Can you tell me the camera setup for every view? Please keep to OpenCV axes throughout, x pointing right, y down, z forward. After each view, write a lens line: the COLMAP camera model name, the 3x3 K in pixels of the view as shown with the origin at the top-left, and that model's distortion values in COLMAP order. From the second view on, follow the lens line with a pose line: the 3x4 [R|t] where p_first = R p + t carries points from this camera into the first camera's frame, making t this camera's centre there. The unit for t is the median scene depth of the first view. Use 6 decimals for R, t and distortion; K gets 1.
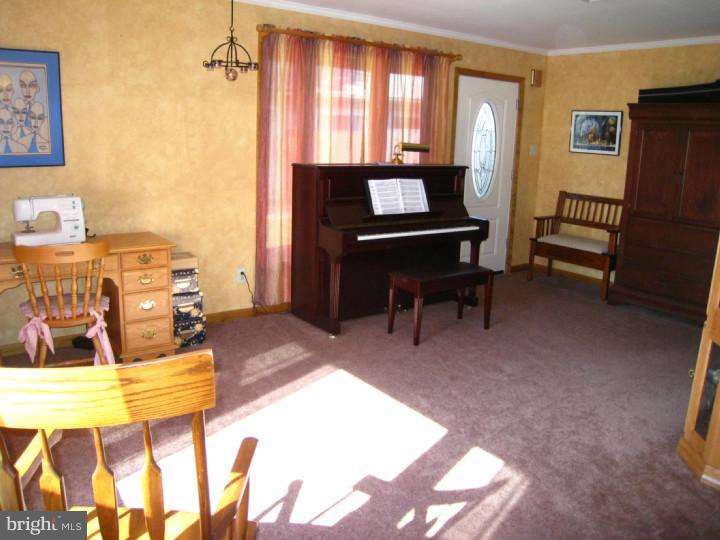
lens RADIAL K [[595.0, 0, 361.7], [0, 595.0, 262.1], [0, 0, 1]] dist [-0.142315, 0.091381]
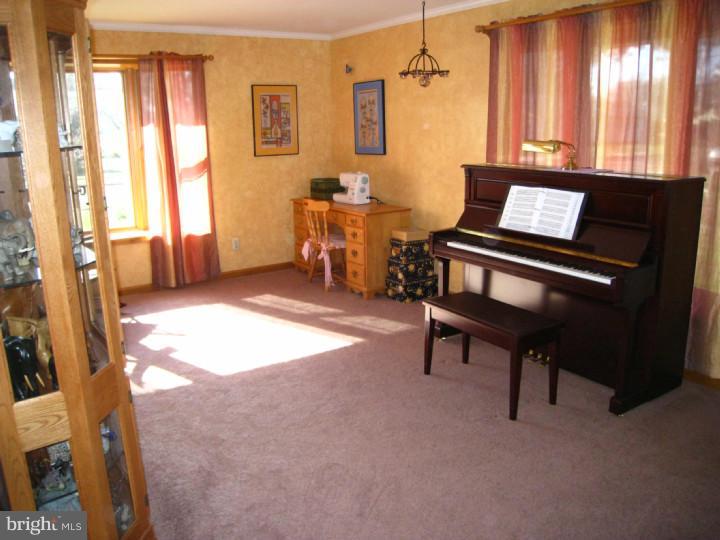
lens RADIAL K [[595.0, 0, 361.7], [0, 595.0, 262.1], [0, 0, 1]] dist [-0.142315, 0.091381]
pose [[-0.047061, 0.191658, -0.980333, 1.005745], [-0.198376, 0.960079, 0.197222, -0.184563], [0.978996, 0.203756, -0.007162, 0.974032]]
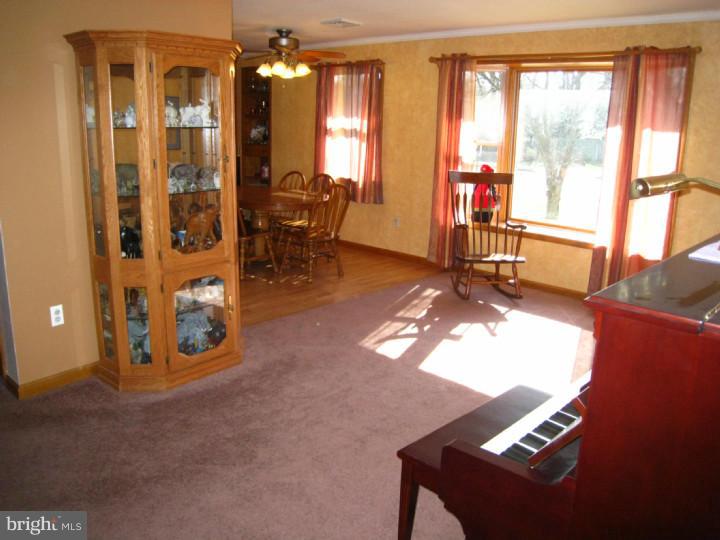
lens RADIAL K [[595.0, 0, 361.7], [0, 595.0, 262.1], [0, 0, 1]] dist [-0.142315, 0.091381]
pose [[-0.984467, -0.016483, -0.174793, 0.386000], [-0.092209, 0.895760, 0.434870, -0.359214], [0.149405, 0.444233, -0.883366, 1.571943]]
